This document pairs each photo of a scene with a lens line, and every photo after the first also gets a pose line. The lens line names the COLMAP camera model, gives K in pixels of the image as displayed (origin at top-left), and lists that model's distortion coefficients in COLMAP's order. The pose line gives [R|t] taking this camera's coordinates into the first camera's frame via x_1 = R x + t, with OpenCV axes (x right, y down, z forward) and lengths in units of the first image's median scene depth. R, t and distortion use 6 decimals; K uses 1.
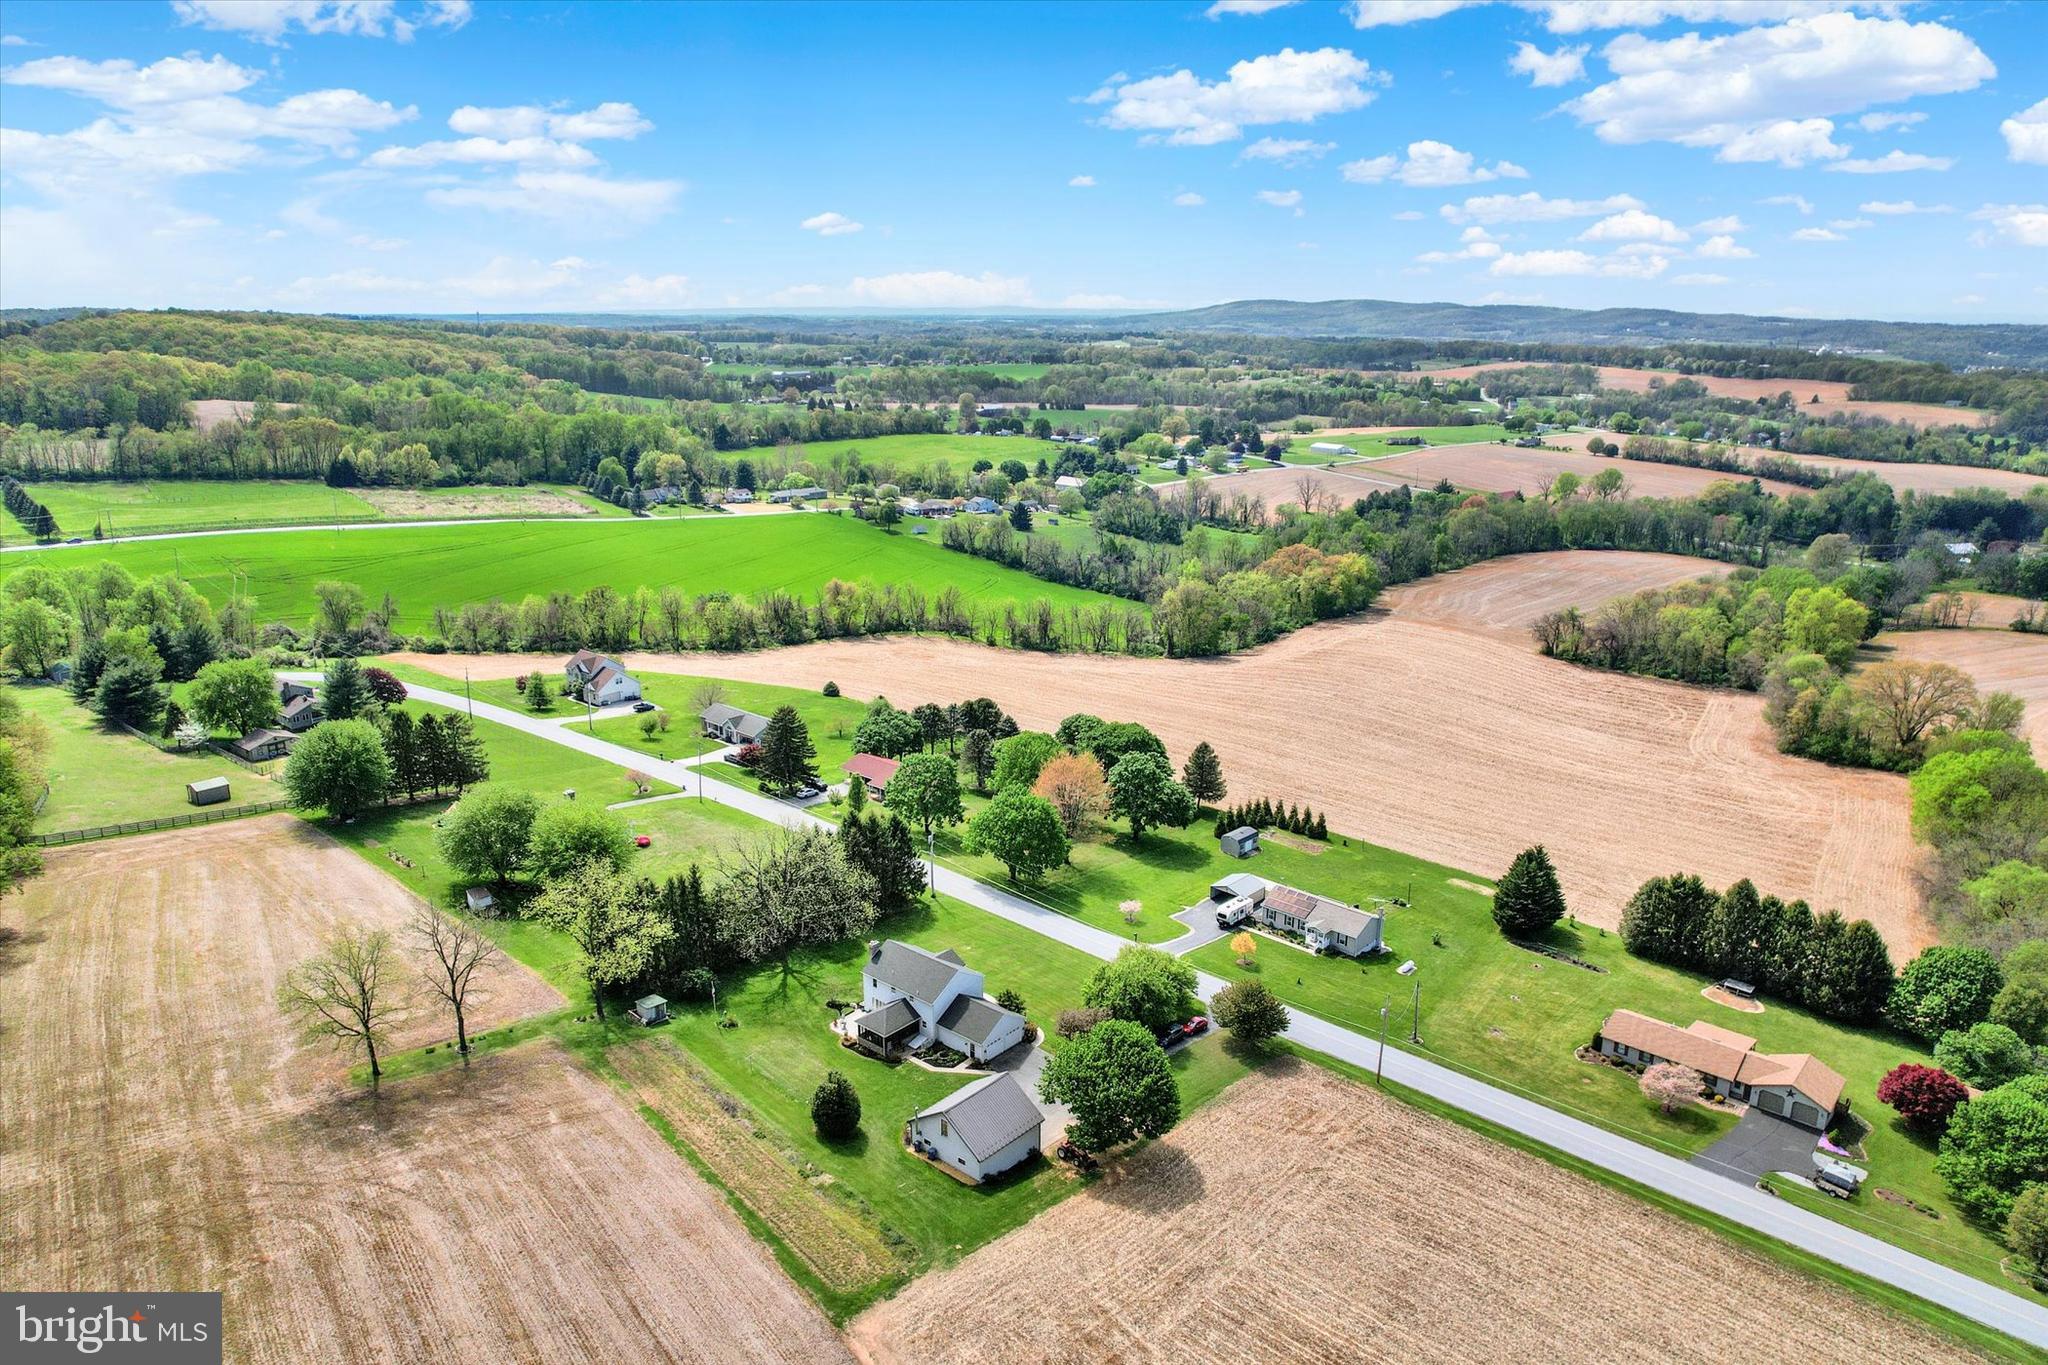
lens RADIAL K [[1337.4, 0, 1033.6], [0, 1337.4, 688.2], [0, 0, 1]] dist [-0.069579, 0.057556]
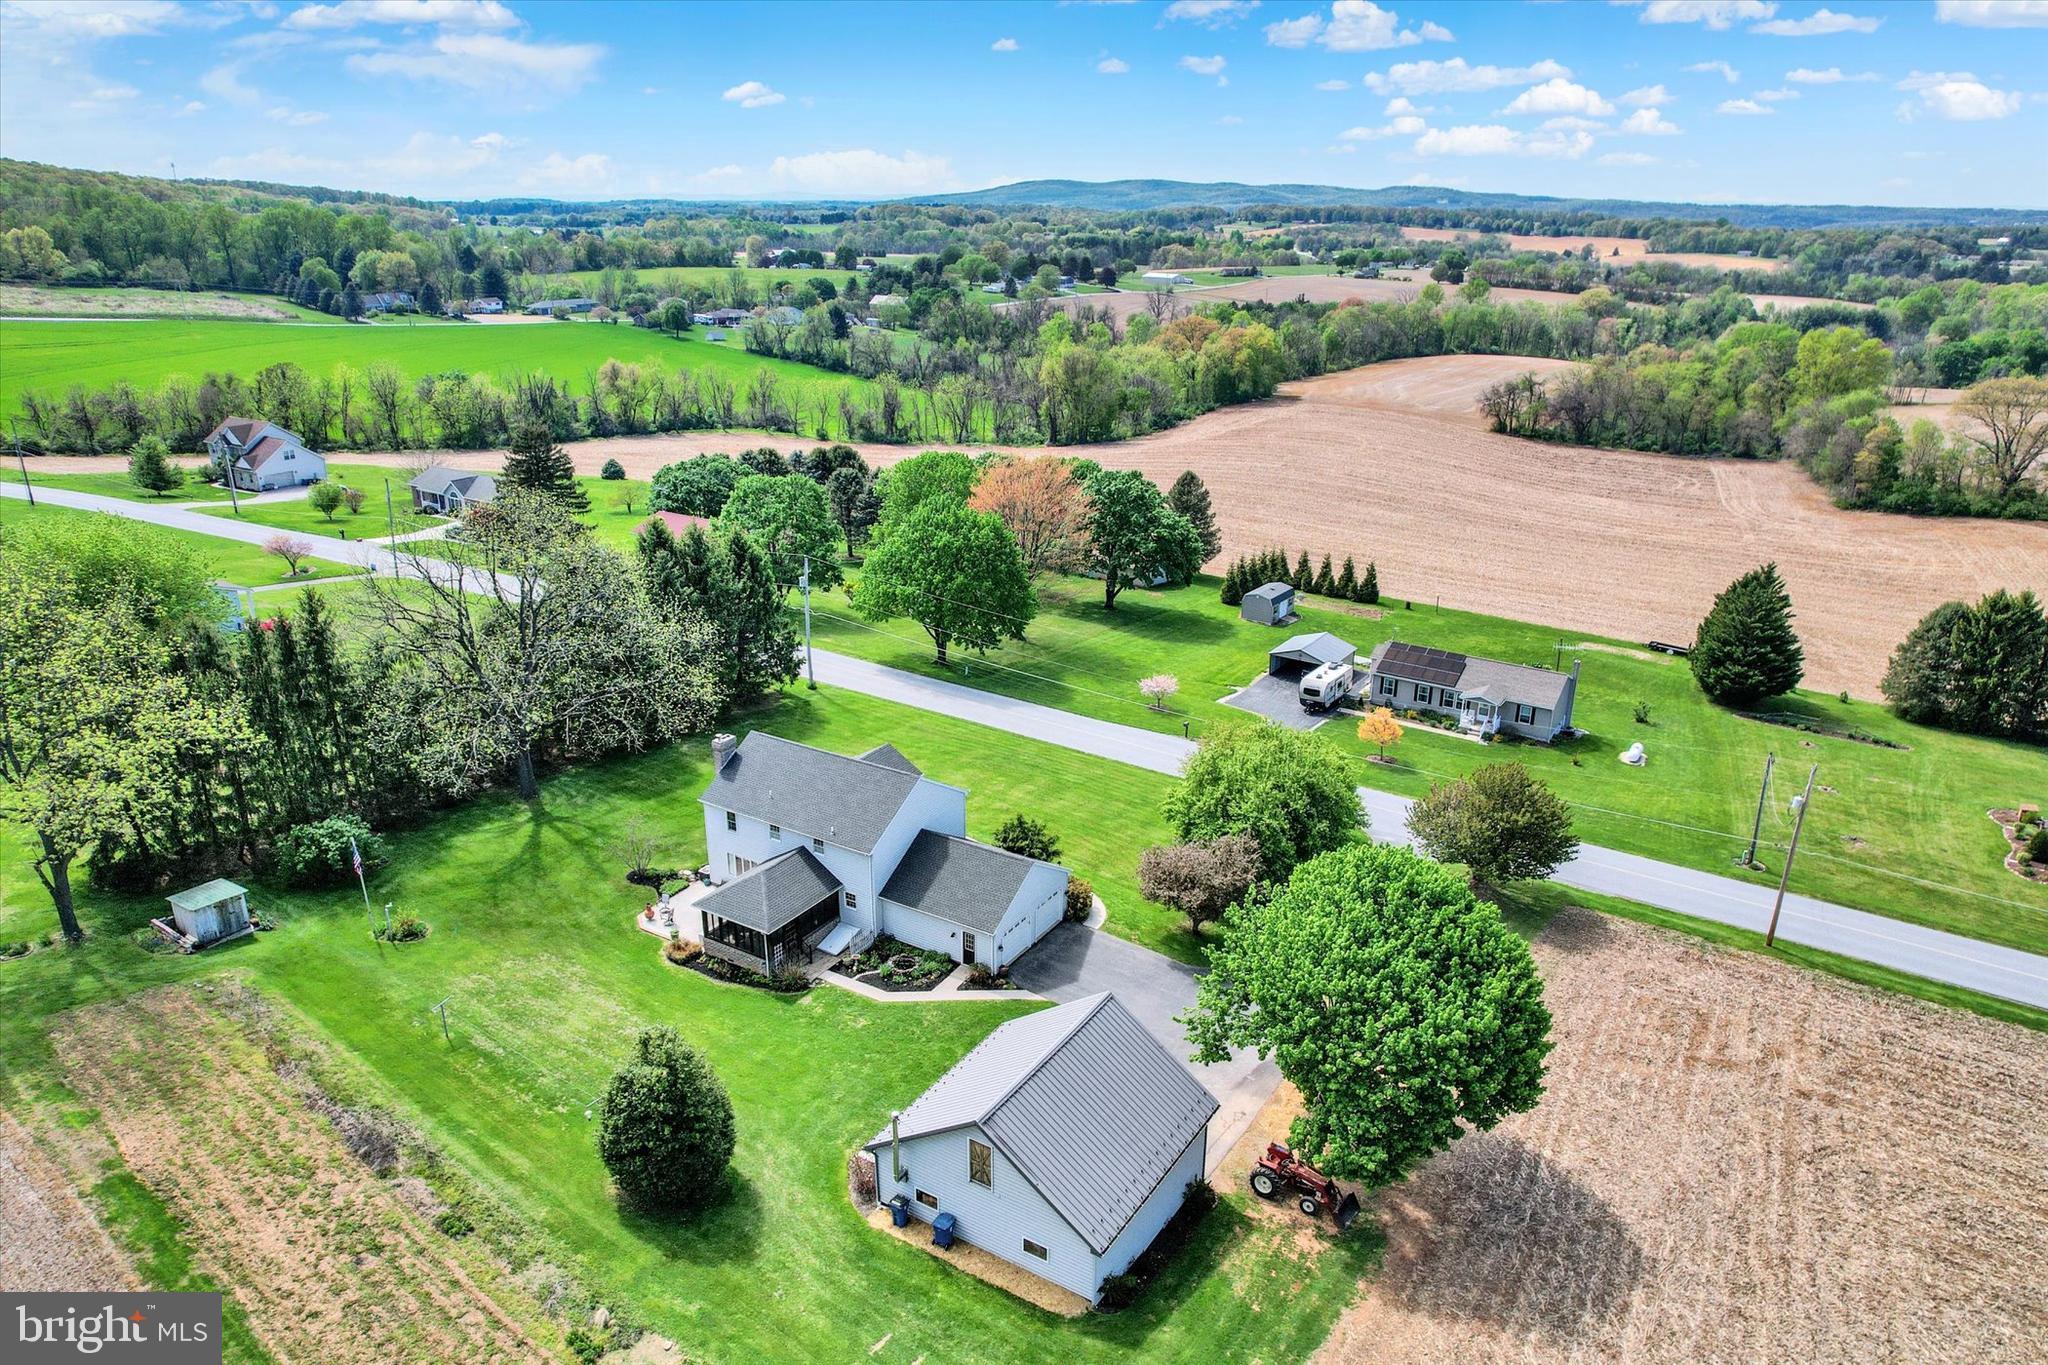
lens RADIAL K [[1337.4, 0, 1033.6], [0, 1337.4, 688.2], [0, 0, 1]] dist [-0.069579, 0.057556]
pose [[0.987929, -0.050920, 0.146297, -0.063201], [0.039472, 0.996003, 0.080121, 0.111278], [-0.149792, -0.073379, 0.985991, 0.415760]]
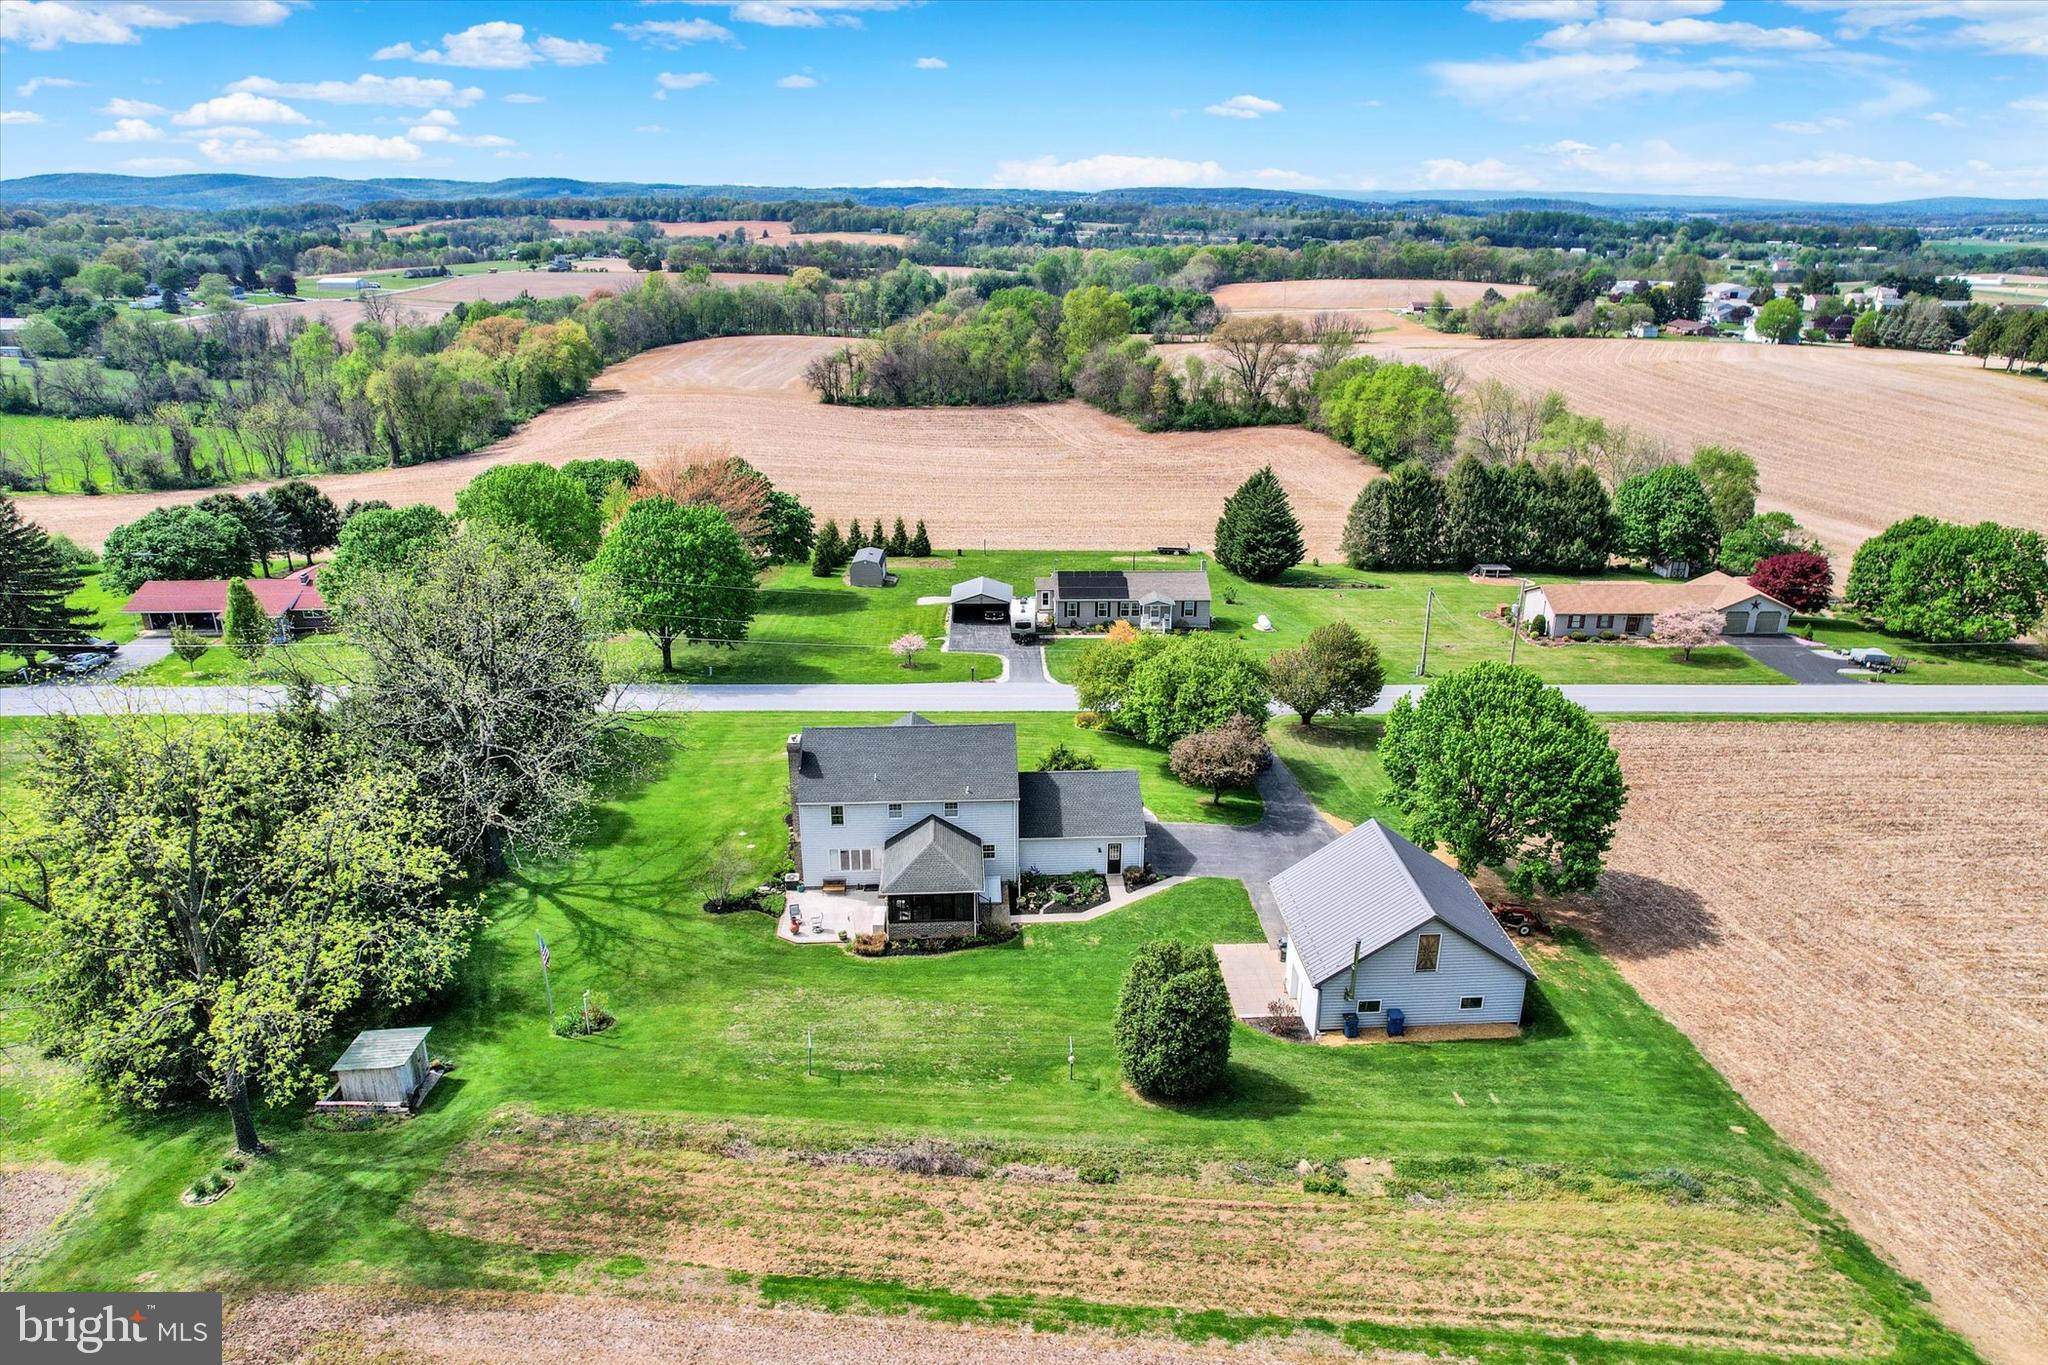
lens RADIAL K [[1337.4, 0, 1033.6], [0, 1337.4, 688.2], [0, 0, 1]] dist [-0.069579, 0.057556]
pose [[0.720748, -0.245764, 0.648169, -0.277269], [0.191194, 0.969252, 0.154906, 0.094683], [-0.666309, 0.012278, 0.745575, 0.479209]]
